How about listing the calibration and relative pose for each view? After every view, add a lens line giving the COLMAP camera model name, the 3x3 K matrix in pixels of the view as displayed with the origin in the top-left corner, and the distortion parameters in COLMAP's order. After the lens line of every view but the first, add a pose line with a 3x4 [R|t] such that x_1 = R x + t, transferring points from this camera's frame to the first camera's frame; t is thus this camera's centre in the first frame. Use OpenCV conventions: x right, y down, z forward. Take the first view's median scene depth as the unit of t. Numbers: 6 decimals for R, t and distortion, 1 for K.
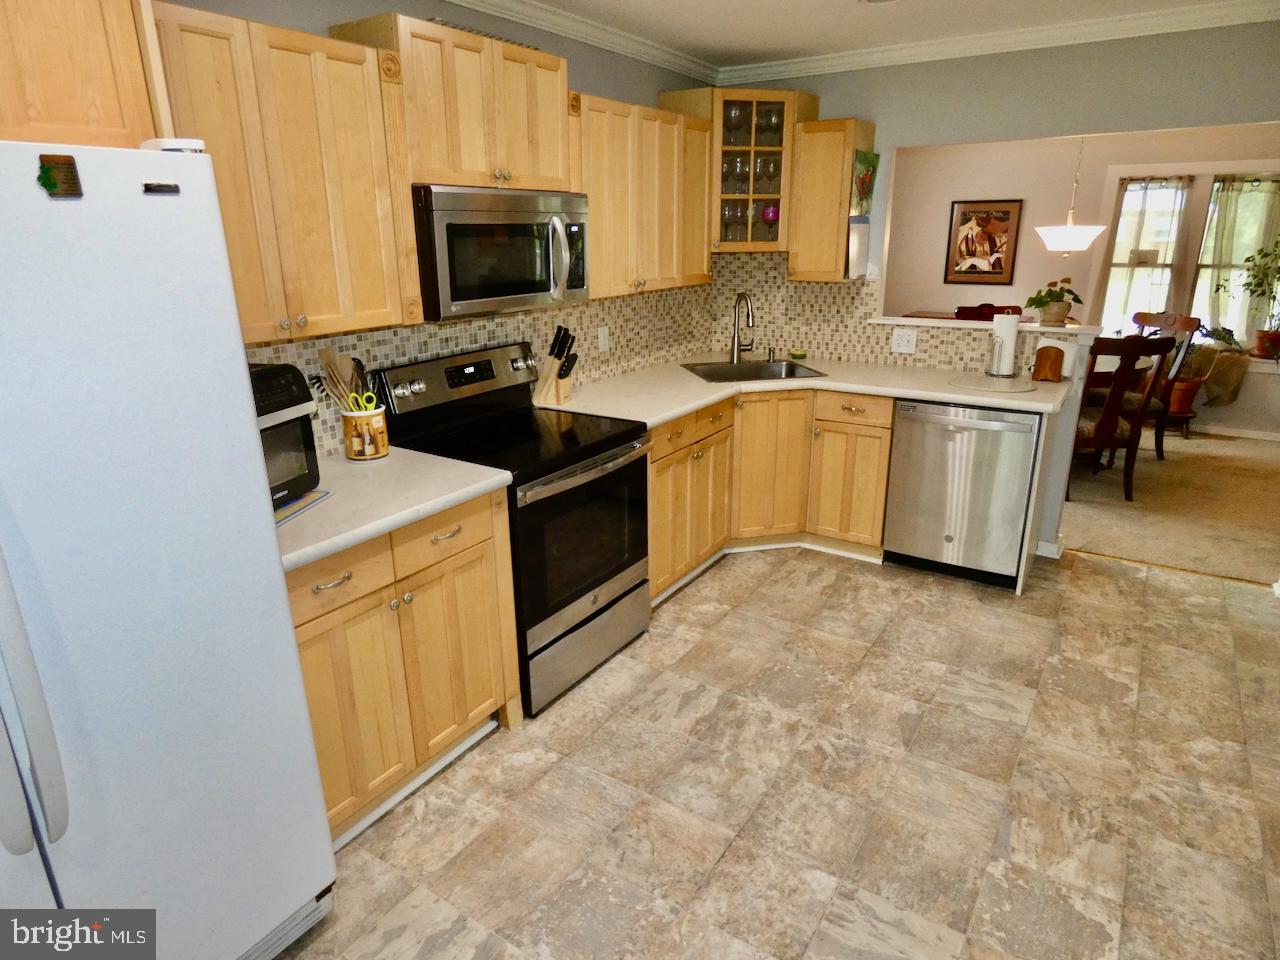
lens RADIAL K [[770.1, 0, 638.9], [0, 770.1, 476.6], [0, 0, 1]] dist [-0.001751, -0.003675]
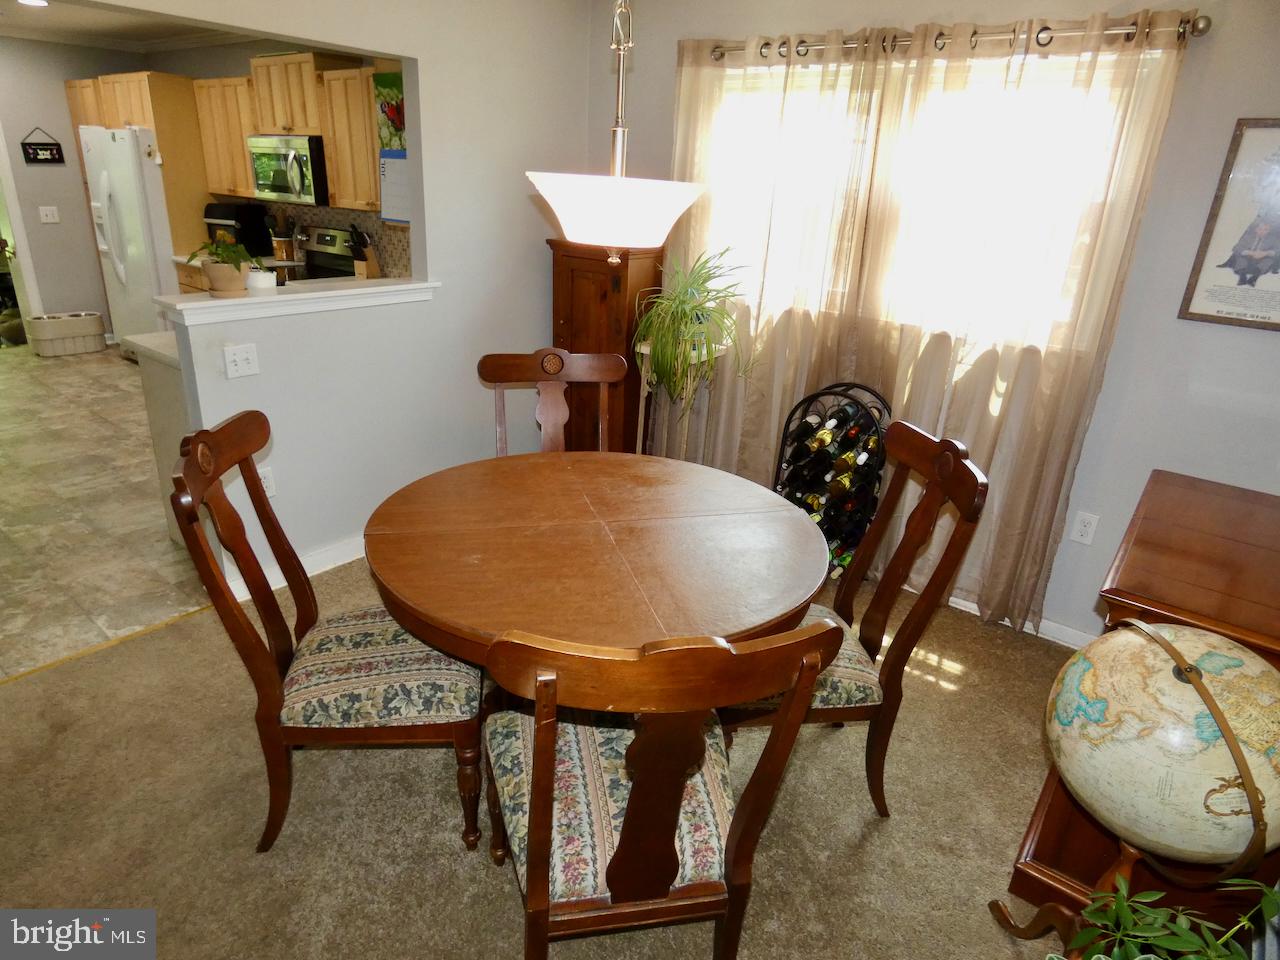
lens RADIAL K [[770.1, 0, 637.7], [0, 770.1, 481.6], [0, 0, 1]] dist [-0.001751, -0.003675]
pose [[-0.095126, 0.368027, -0.924936, 1.693310], [-0.348424, 0.858068, 0.377255, -0.624527], [0.932498, 0.358156, 0.046605, 1.899731]]
